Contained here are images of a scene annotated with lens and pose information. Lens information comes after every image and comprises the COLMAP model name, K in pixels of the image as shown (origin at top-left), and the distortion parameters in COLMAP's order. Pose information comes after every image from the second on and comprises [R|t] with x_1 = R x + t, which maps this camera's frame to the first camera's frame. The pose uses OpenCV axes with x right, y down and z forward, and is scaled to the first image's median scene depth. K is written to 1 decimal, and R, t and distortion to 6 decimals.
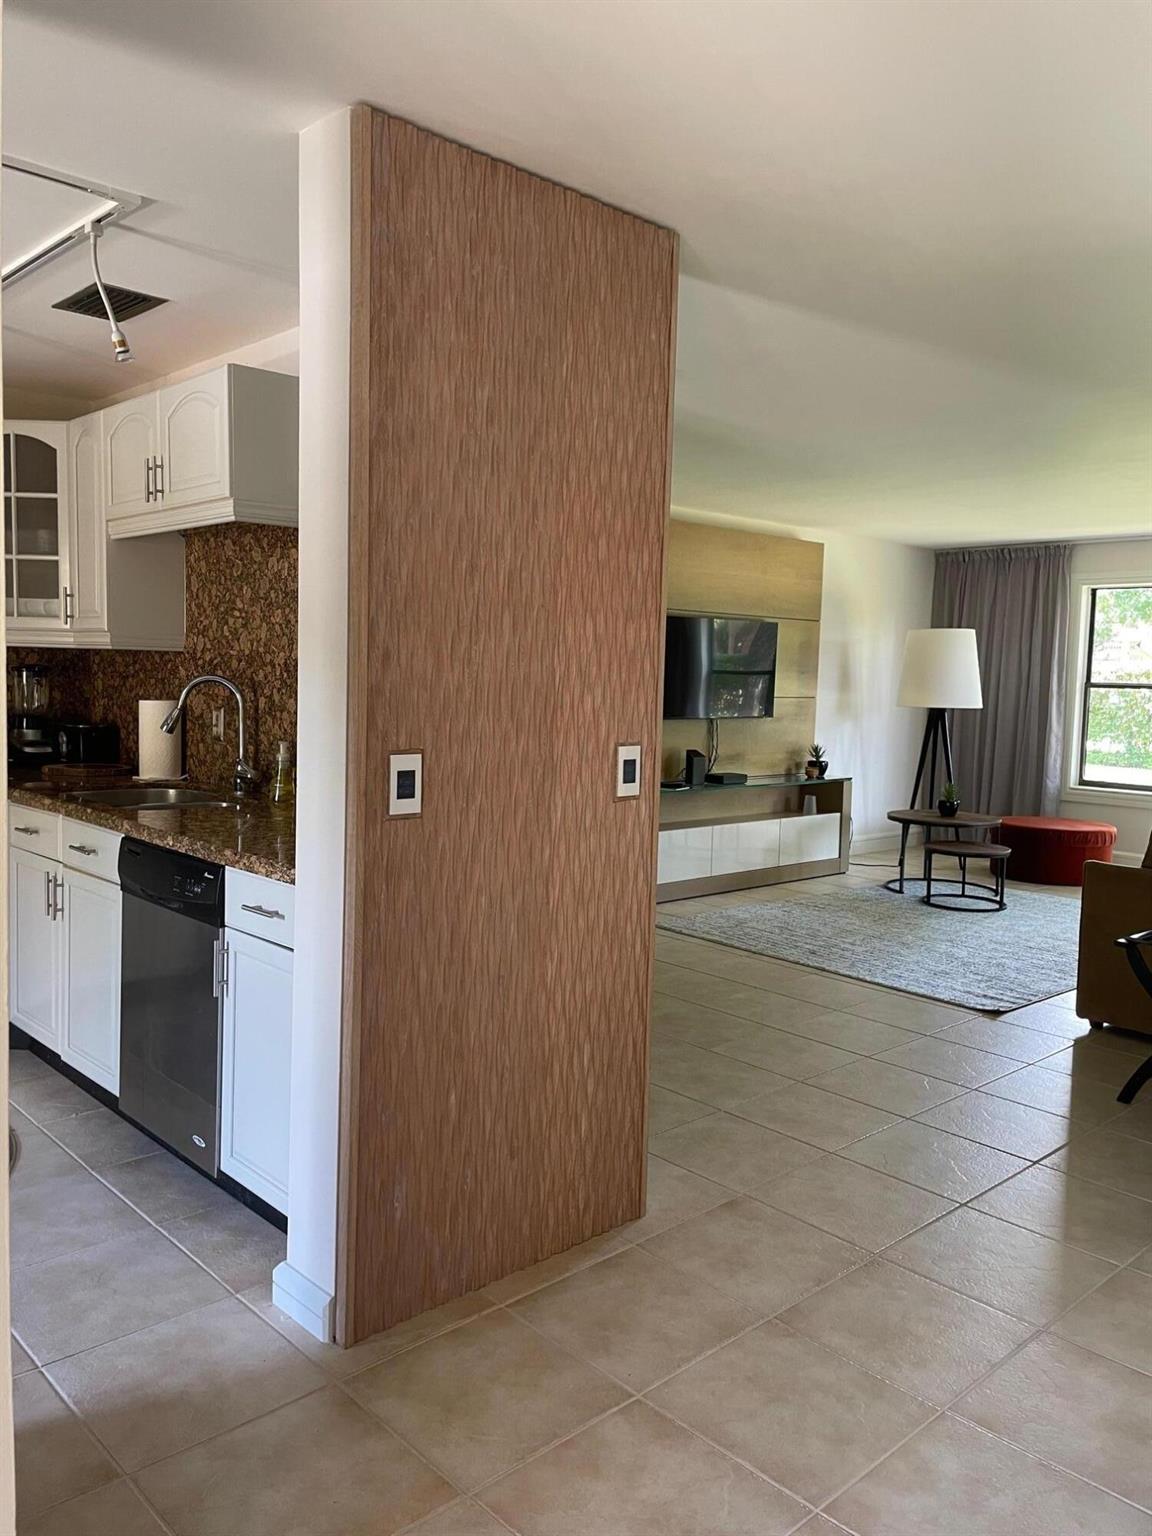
lens RADIAL K [[1162.7, 0, 579.7], [0, 1162.7, 742.9], [0, 0, 1]] dist [0.088907, -0.118369]
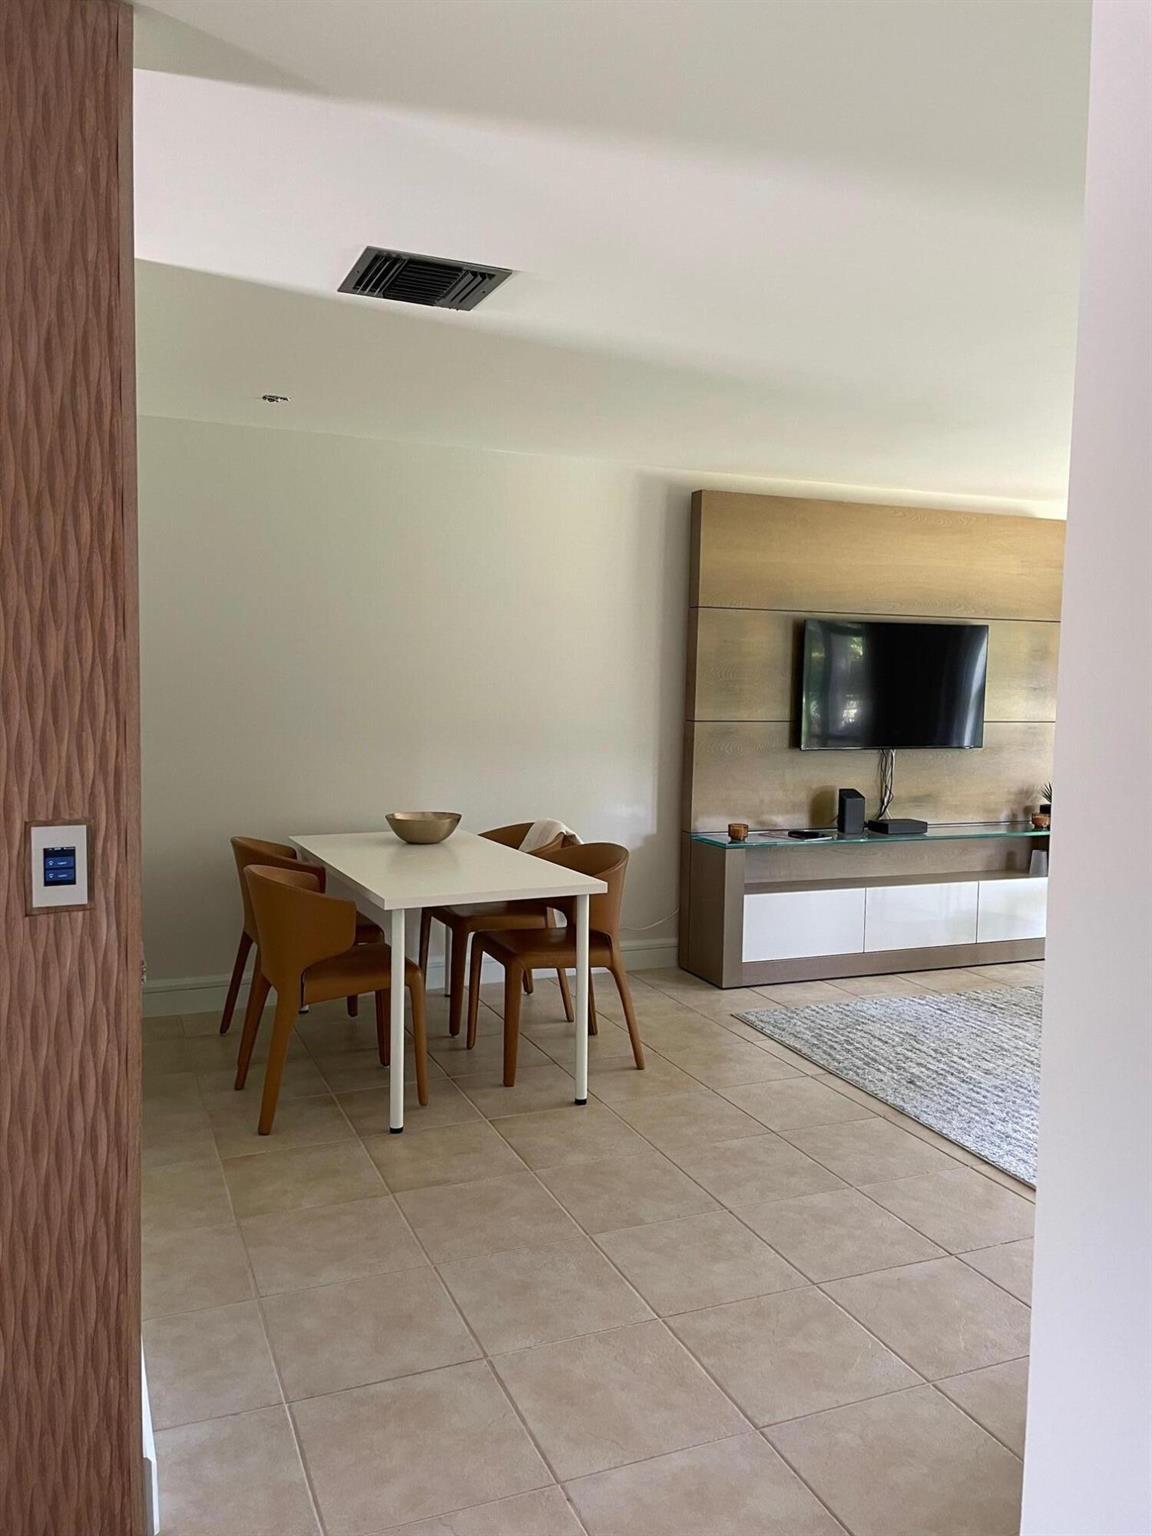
lens RADIAL K [[1162.7, 0, 579.7], [0, 1162.7, 742.9], [0, 0, 1]] dist [0.088907, -0.118369]
pose [[0.937991, 0.009145, -0.346540, 0.202180], [-0.013349, 0.999863, -0.009746, -0.015397], [0.346404, 0.013768, 0.937985, 0.193974]]
